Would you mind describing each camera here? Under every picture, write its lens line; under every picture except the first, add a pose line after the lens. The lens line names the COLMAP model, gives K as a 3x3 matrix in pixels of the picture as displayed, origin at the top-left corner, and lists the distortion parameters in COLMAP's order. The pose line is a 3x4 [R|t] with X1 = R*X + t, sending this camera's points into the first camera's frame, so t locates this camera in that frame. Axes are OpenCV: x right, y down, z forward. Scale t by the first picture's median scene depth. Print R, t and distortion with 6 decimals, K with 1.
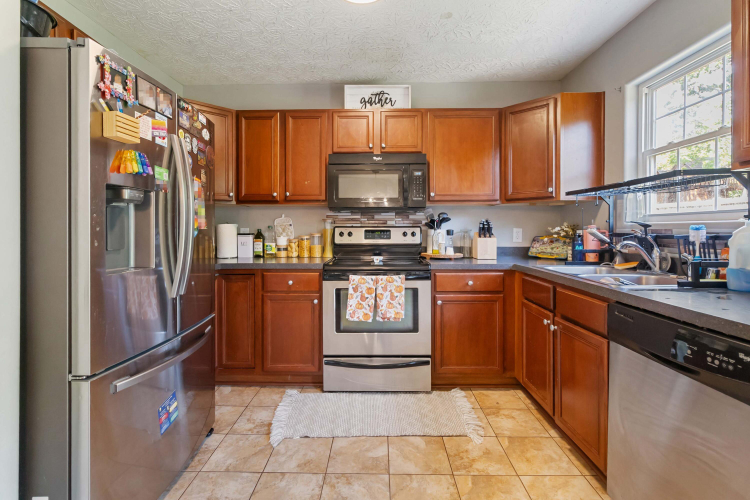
lens RADIAL K [[351.7, 0, 373.1], [0, 351.7, 231.3], [0, 0, 1]] dist [-0.000438, -0.000041]
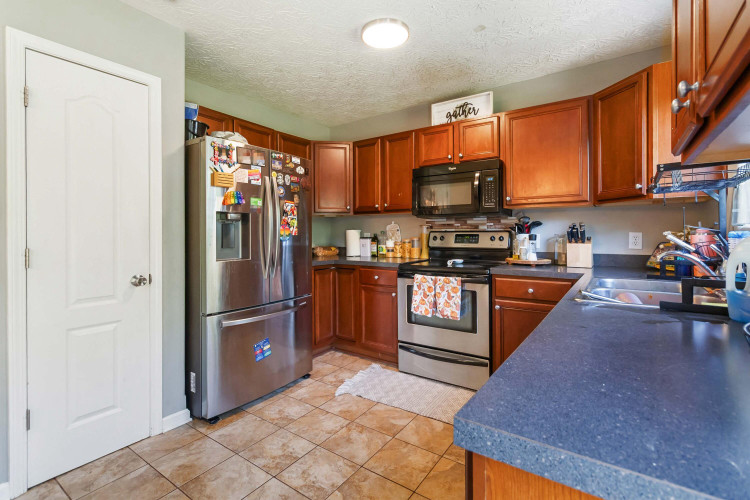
lens RADIAL K [[351.1, 0, 376.6], [0, 351.1, 234.2], [0, 0, 1]] dist [0.001178, 0.000413]
pose [[0.830208, -0.000855, -0.557454, 0.456562], [0.002490, 0.999995, 0.002176, -0.009517], [0.557449, -0.003195, 0.830205, -0.025306]]
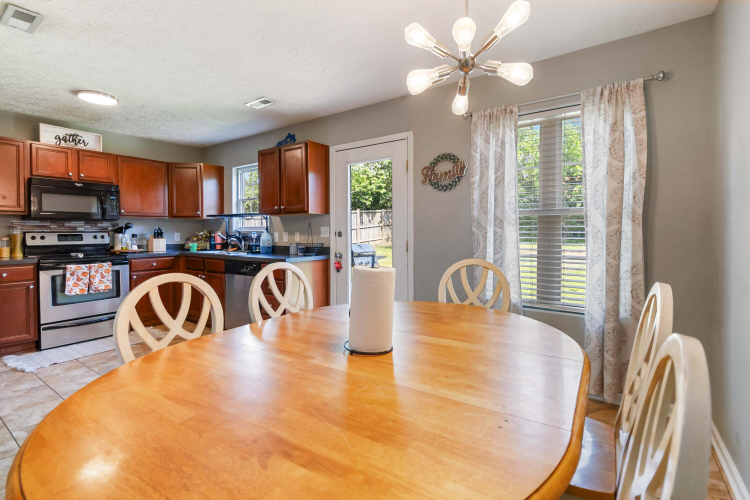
lens RADIAL K [[348.1, 0, 375.6], [0, 348.1, 238.9], [0, 0, 1]] dist [0.002986, 0.001063]
pose [[0.556854, -0.018116, 0.830413, -0.544066], [0.005175, 0.999818, 0.018342, -0.005889], [-0.830594, -0.005917, 0.556846, -0.872490]]
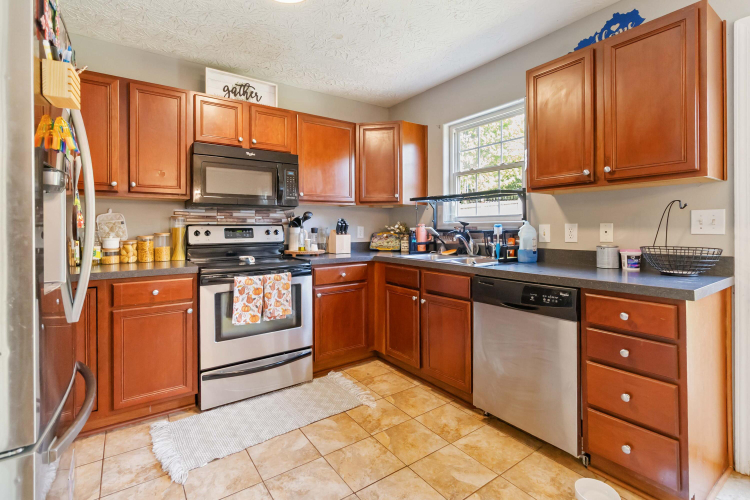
lens RADIAL K [[352.3, 0, 374.6], [0, 352.3, 228.4], [0, 0, 1]] dist [0.001293, 0.000695]
pose [[0.806167, -0.005101, 0.591667, -0.309661], [0.007228, 0.999973, -0.001227, -0.000053], [-0.591645, 0.005266, 0.806182, 0.026080]]
